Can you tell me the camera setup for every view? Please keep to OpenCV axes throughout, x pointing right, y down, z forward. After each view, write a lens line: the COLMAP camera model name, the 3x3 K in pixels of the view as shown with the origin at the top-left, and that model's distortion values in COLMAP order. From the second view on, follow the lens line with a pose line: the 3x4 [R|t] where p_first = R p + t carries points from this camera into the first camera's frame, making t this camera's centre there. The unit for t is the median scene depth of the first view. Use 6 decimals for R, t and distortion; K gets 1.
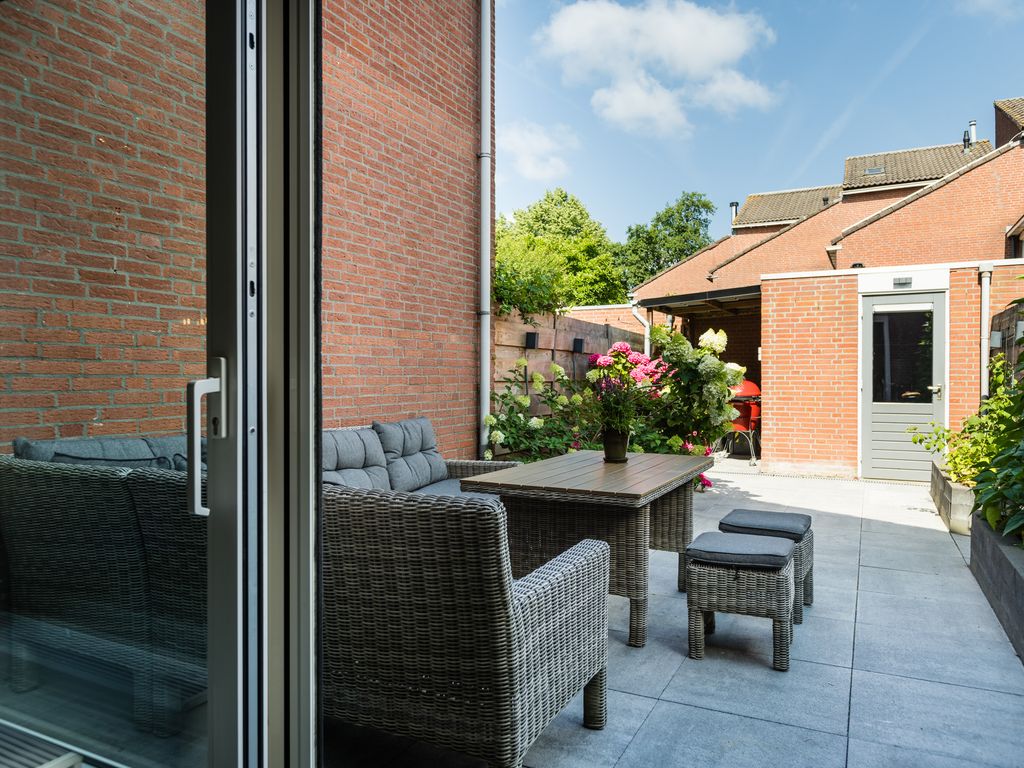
lens RADIAL K [[706.5, 0, 527.3], [0, 706.5, 392.6], [0, 0, 1]] dist [0.006236, -0.002941]
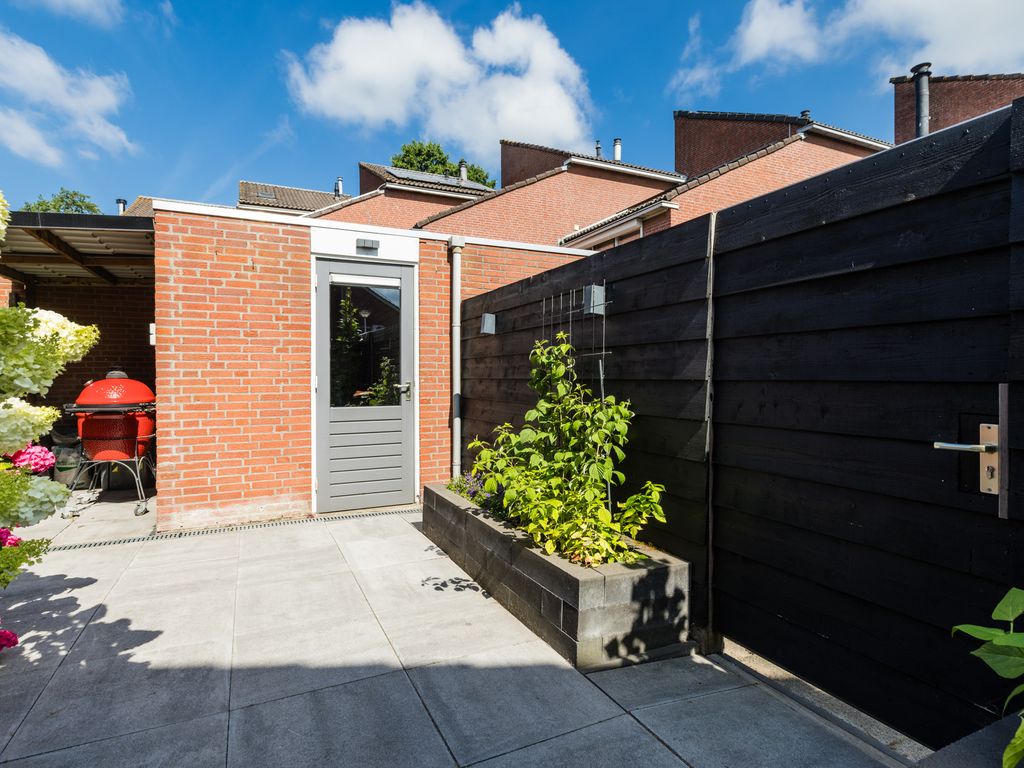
lens RADIAL K [[514.7, 0, 490.9], [0, 514.7, 372.9], [0, 0, 1]] dist [0.011974, -0.005519]
pose [[0.624421, 0.003240, 0.781081, 0.173305], [0.022502, 0.999502, -0.022136, -0.005853], [-0.780763, 0.031398, 0.624037, 0.527101]]
